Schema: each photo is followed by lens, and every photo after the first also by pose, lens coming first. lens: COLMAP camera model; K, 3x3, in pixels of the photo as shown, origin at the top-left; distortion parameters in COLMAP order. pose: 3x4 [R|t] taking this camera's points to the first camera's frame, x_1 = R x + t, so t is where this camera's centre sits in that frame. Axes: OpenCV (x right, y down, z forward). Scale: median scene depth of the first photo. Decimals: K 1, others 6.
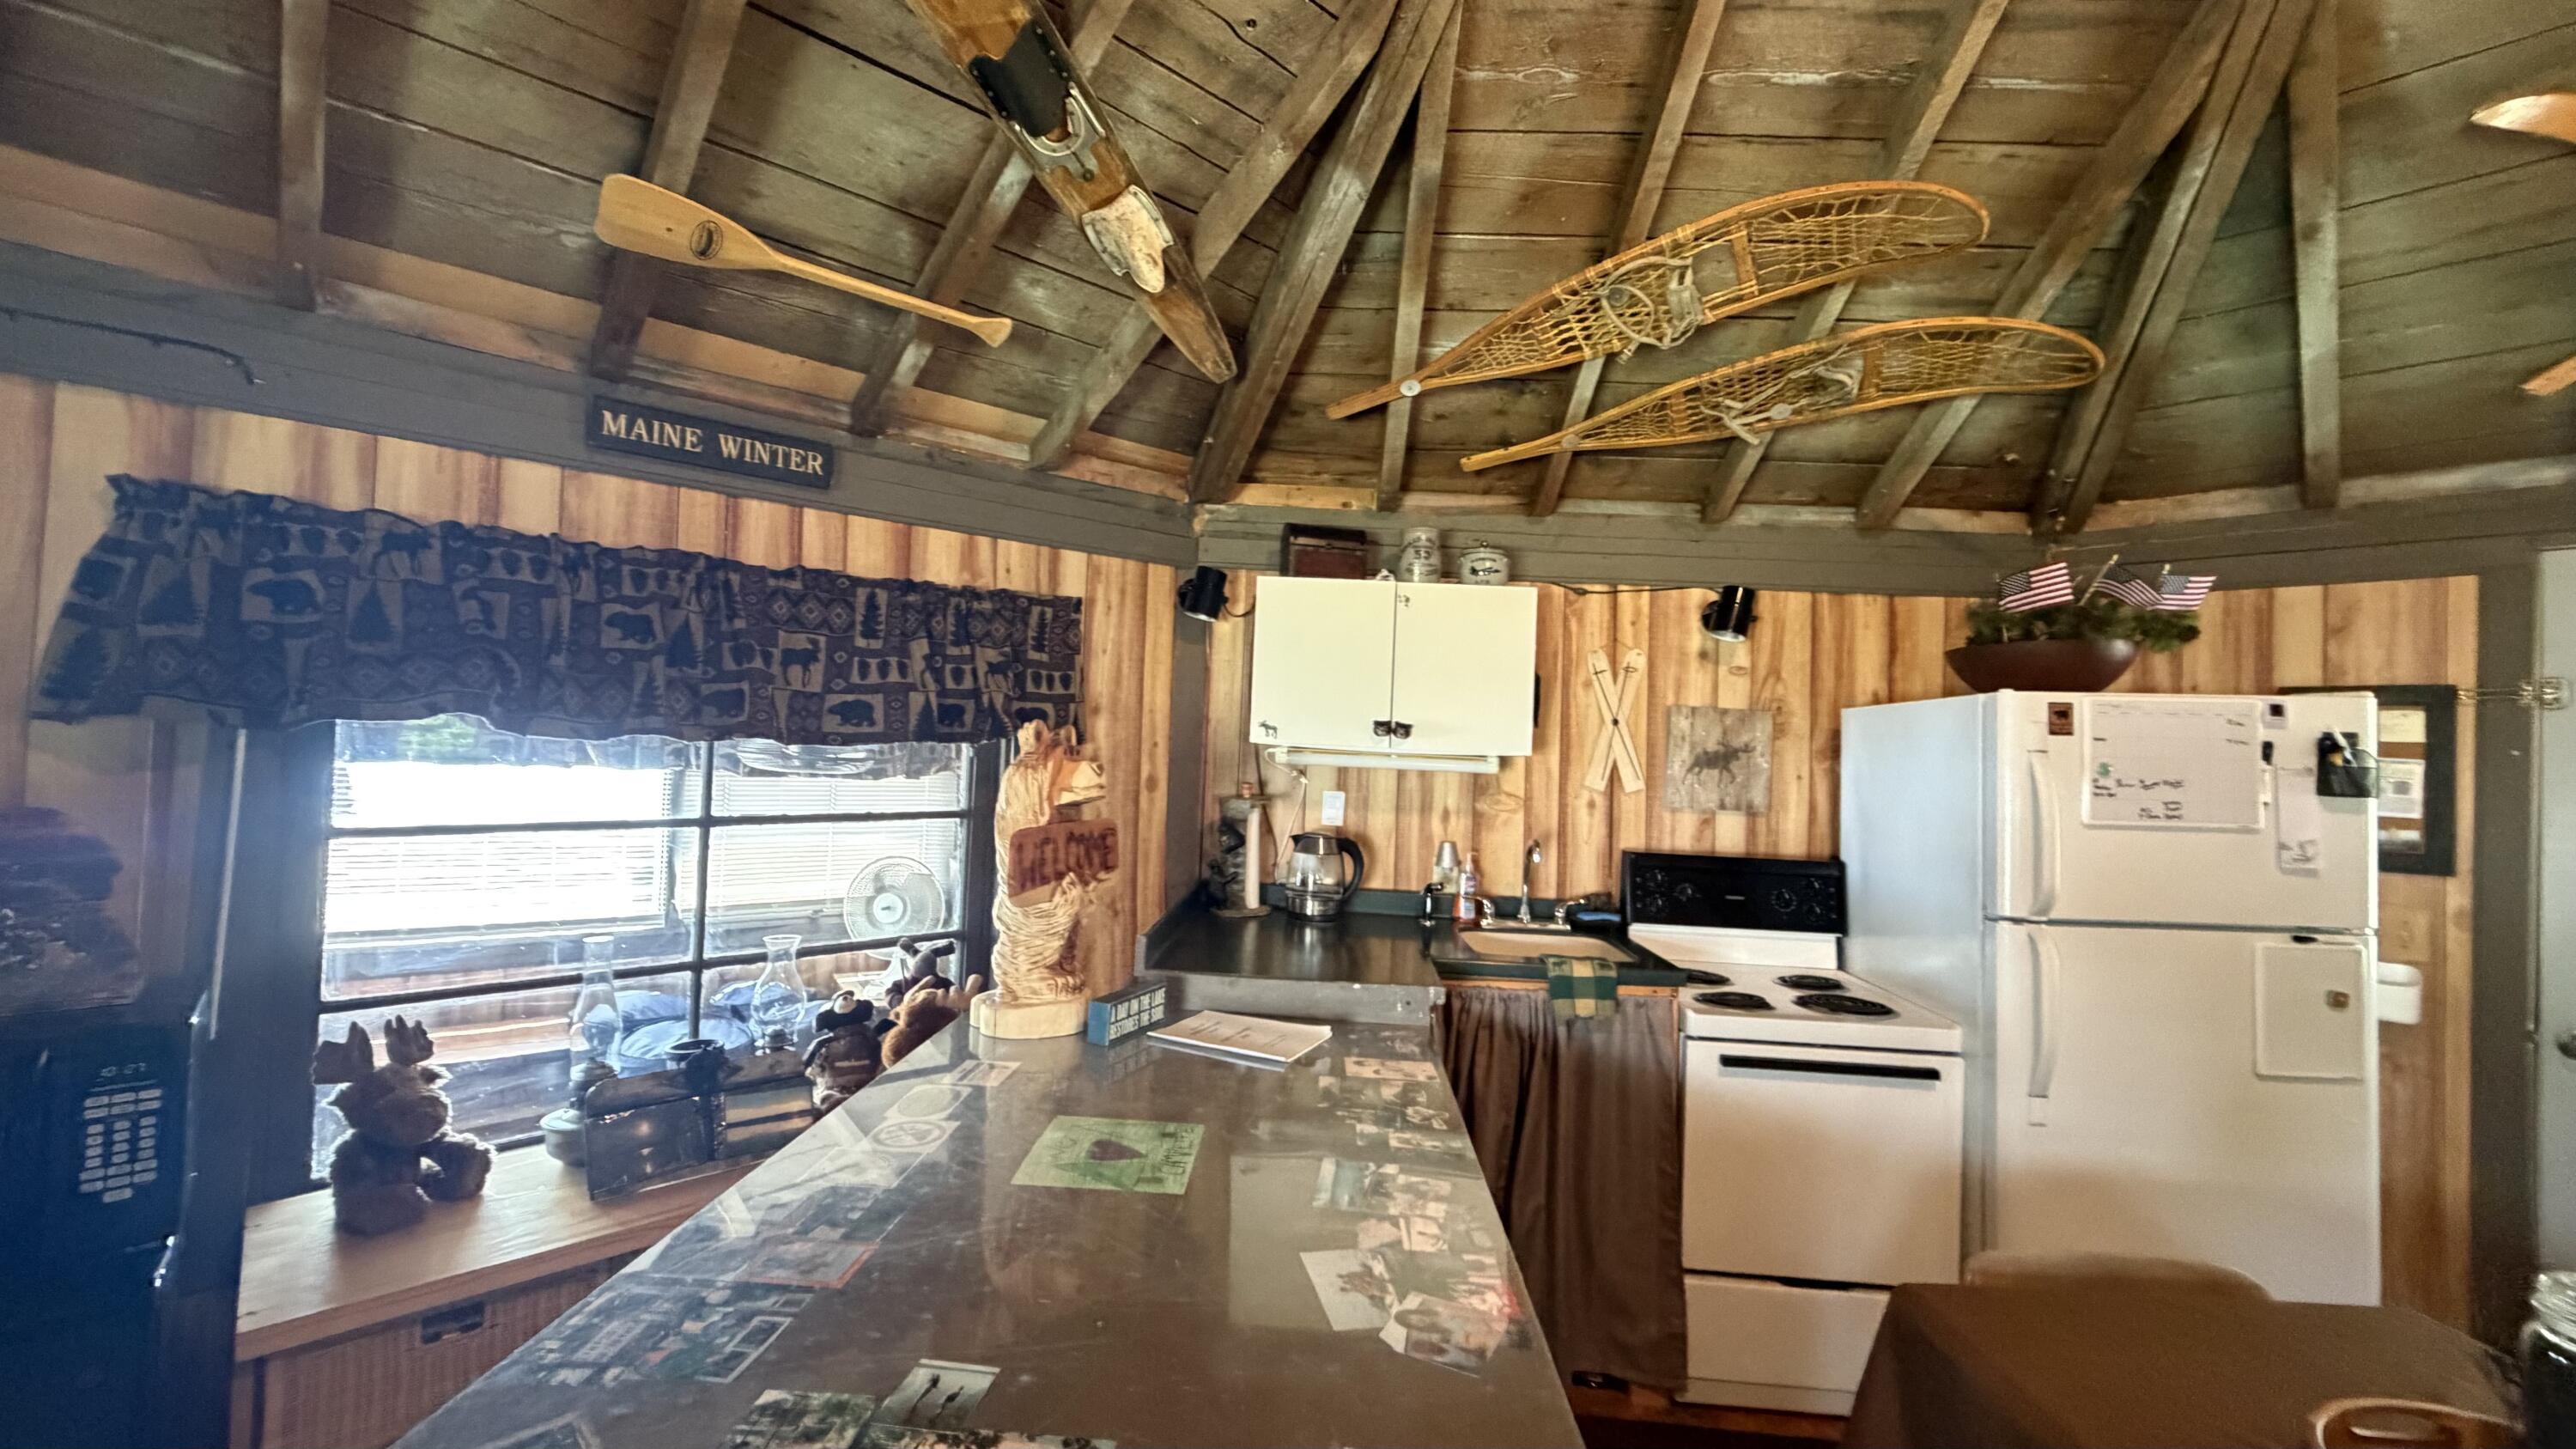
lens RADIAL K [[1032.5, 0, 1277.6], [0, 1032.5, 732.7], [0, 0, 1]] dist [0.000163, -0.000352]
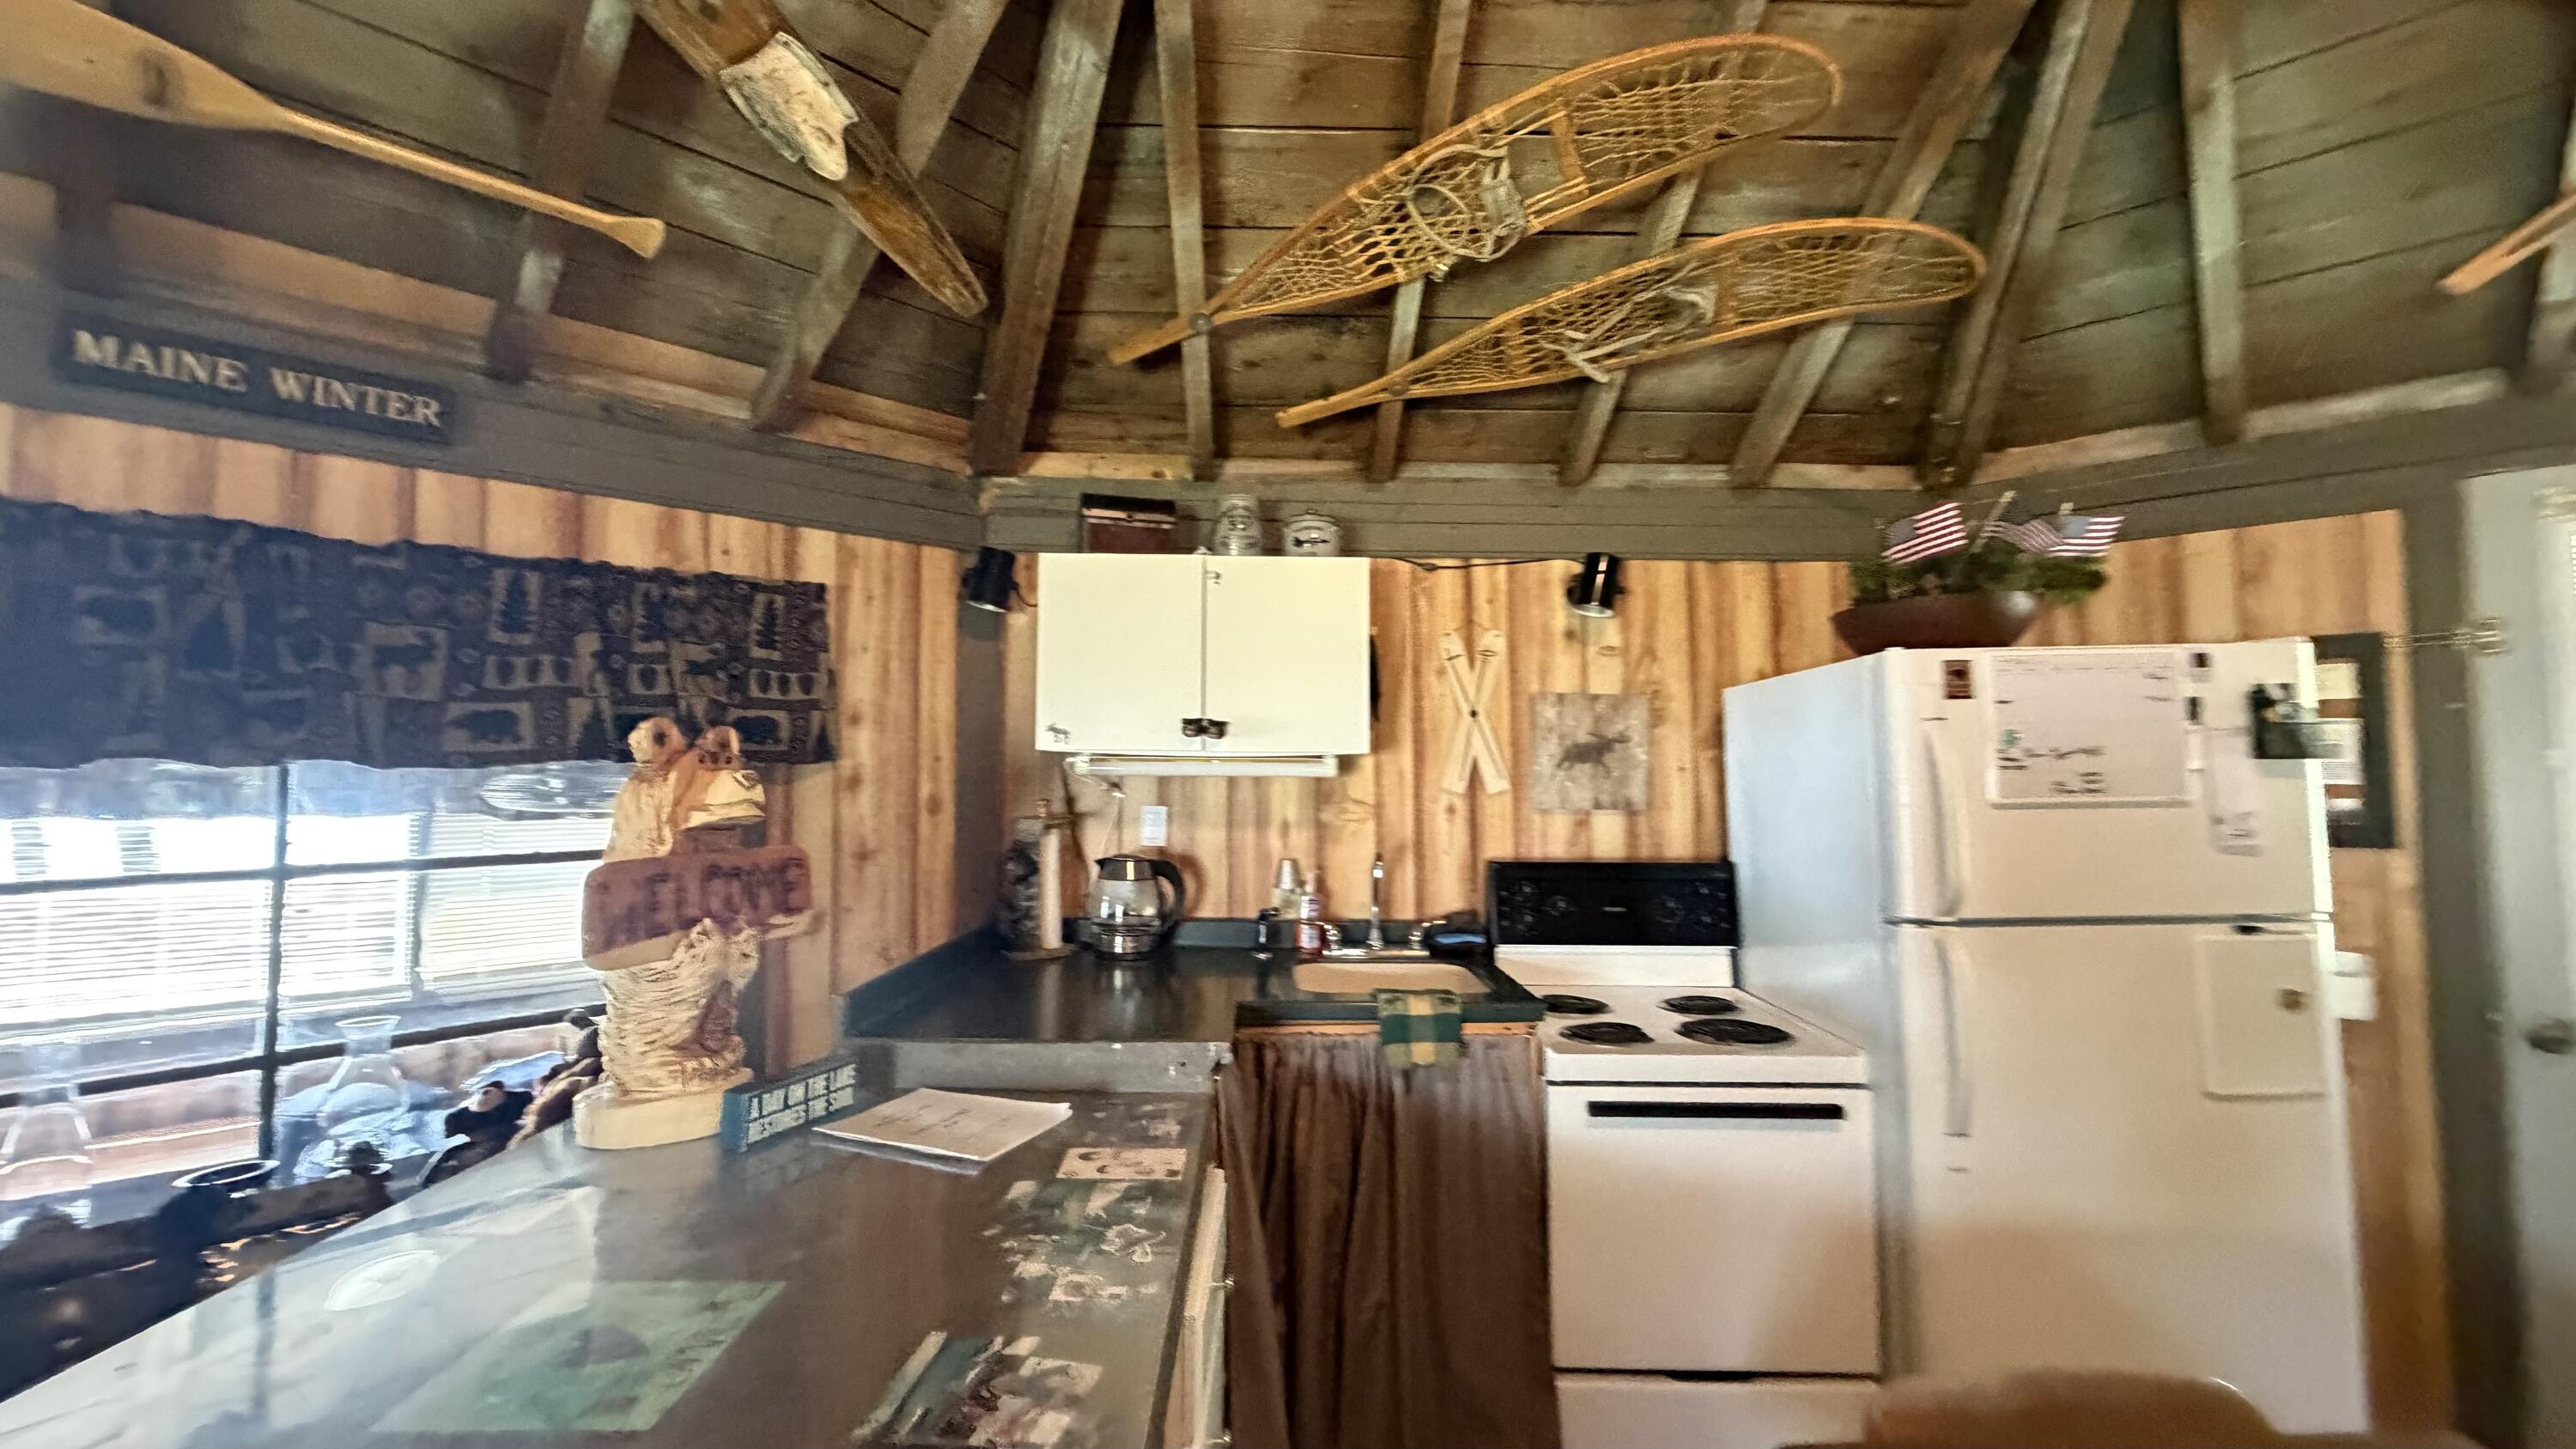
lens RADIAL K [[1032.5, 0, 1279.1], [0, 1032.5, 728.8], [0, 0, 1]] dist [0.000163, -0.000352]
pose [[0.997586, -0.035286, 0.059812, 0.142937], [0.037082, 0.998886, -0.029190, 0.028139], [-0.058715, 0.031337, 0.997783, 0.178983]]
